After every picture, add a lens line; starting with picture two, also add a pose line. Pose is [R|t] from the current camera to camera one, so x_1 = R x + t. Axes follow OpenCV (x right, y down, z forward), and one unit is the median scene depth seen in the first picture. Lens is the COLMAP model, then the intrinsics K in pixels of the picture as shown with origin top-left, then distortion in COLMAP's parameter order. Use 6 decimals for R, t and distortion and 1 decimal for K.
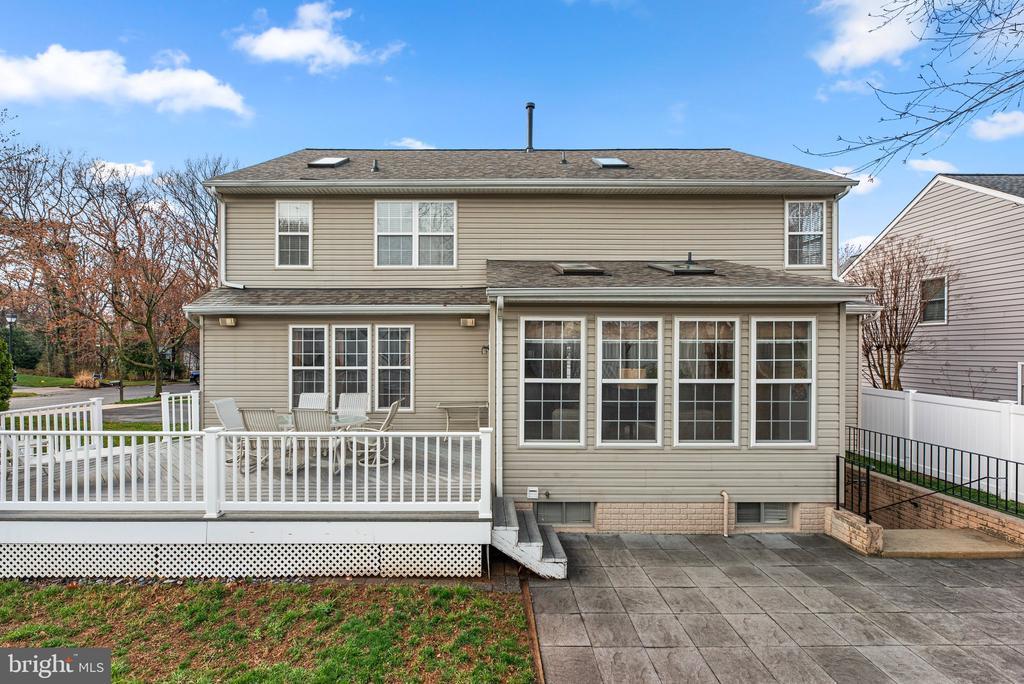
lens RADIAL K [[434.1, 0, 509.7], [0, 434.1, 346.0], [0, 0, 1]] dist [0.002687, -0.000003]
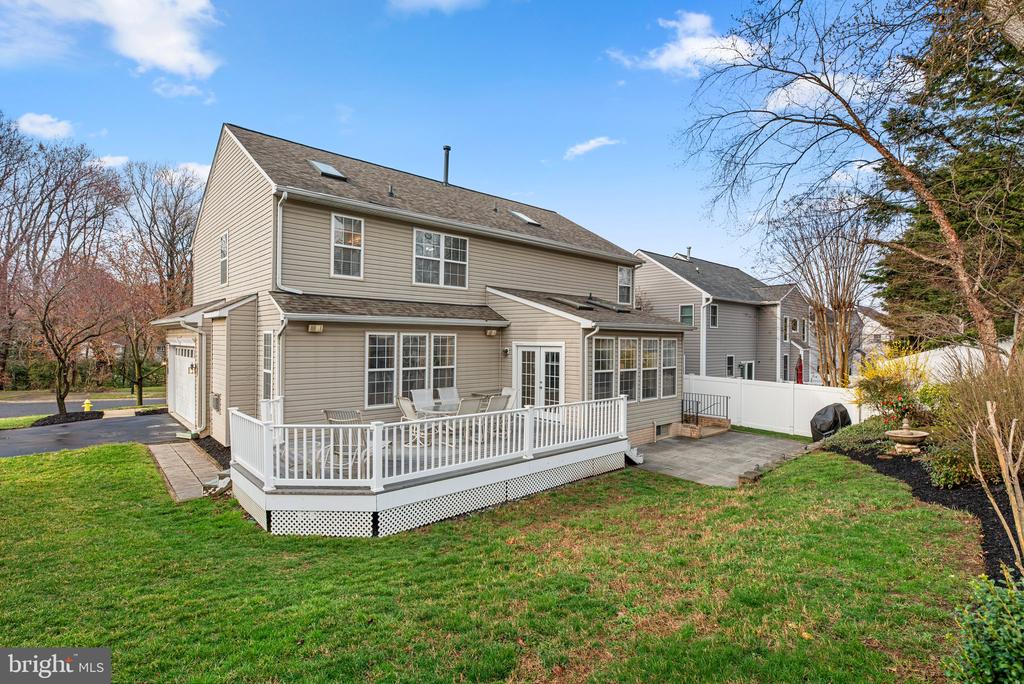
lens RADIAL K [[474.1, 0, 512.3], [0, 474.1, 342.8], [0, 0, 1]] dist [-0.000827, -0.000026]
pose [[0.749027, 0.004107, 0.662527, -1.032881], [-0.010934, 0.999921, 0.006164, -0.032240], [-0.662450, -0.011861, 0.749013, -0.167687]]
